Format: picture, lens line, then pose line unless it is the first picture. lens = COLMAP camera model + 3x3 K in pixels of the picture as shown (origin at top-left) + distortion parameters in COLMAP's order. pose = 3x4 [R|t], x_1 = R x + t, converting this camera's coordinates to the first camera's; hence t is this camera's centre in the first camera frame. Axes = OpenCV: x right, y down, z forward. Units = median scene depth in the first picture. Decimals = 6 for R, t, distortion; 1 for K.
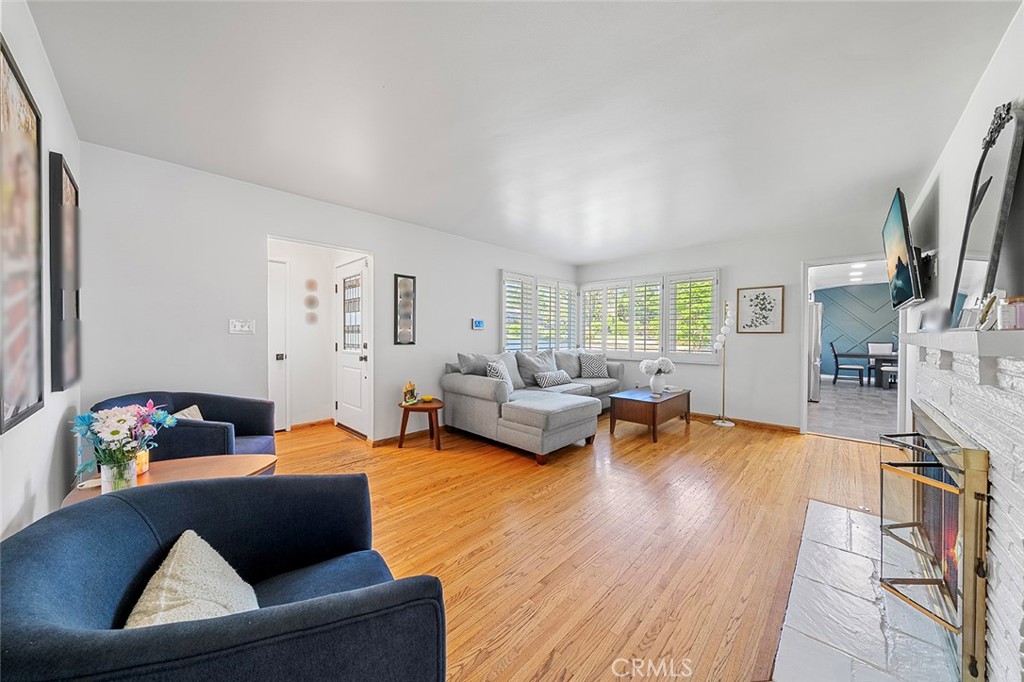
lens RADIAL K [[350.5, 0, 510.4], [0, 350.5, 333.3], [0, 0, 1]] dist [0.000805, 0.000047]
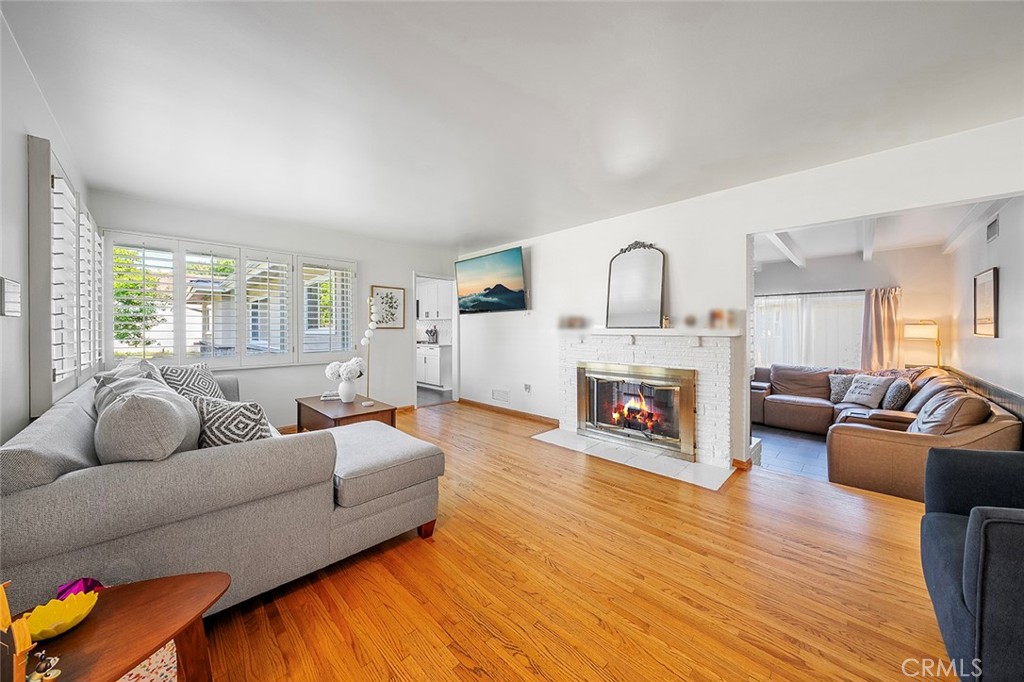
lens RADIAL K [[350.5, 0, 510.4], [0, 350.5, 333.3], [0, 0, 1]] dist [0.000805, 0.000047]
pose [[0.025482, -0.013128, 0.999589, -0.386343], [-0.000446, 0.999914, 0.013143, -0.000506], [-0.999675, -0.000781, 0.025474, 0.600900]]
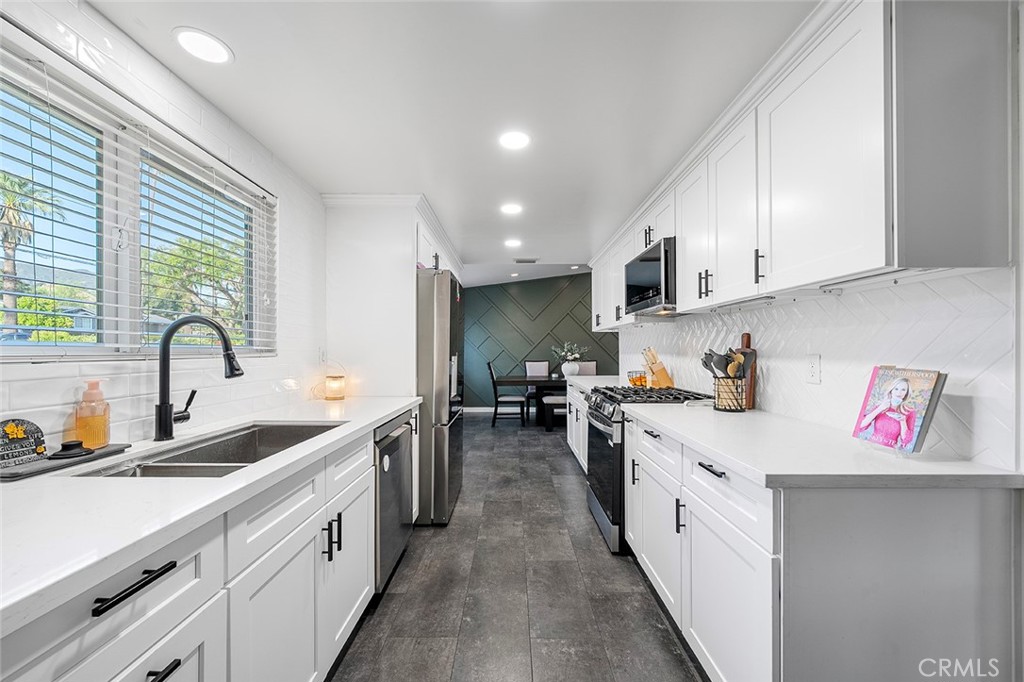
lens RADIAL K [[375.5, 0, 512.0], [0, 375.5, 341.0], [0, 0, 1]] dist [0.000166, 0.000033]
pose [[0.723360, 0.010062, 0.690398, 0.903971], [0.007173, 0.999730, -0.022086, 0.000588], [-0.690434, 0.020928, 0.723092, 0.905311]]
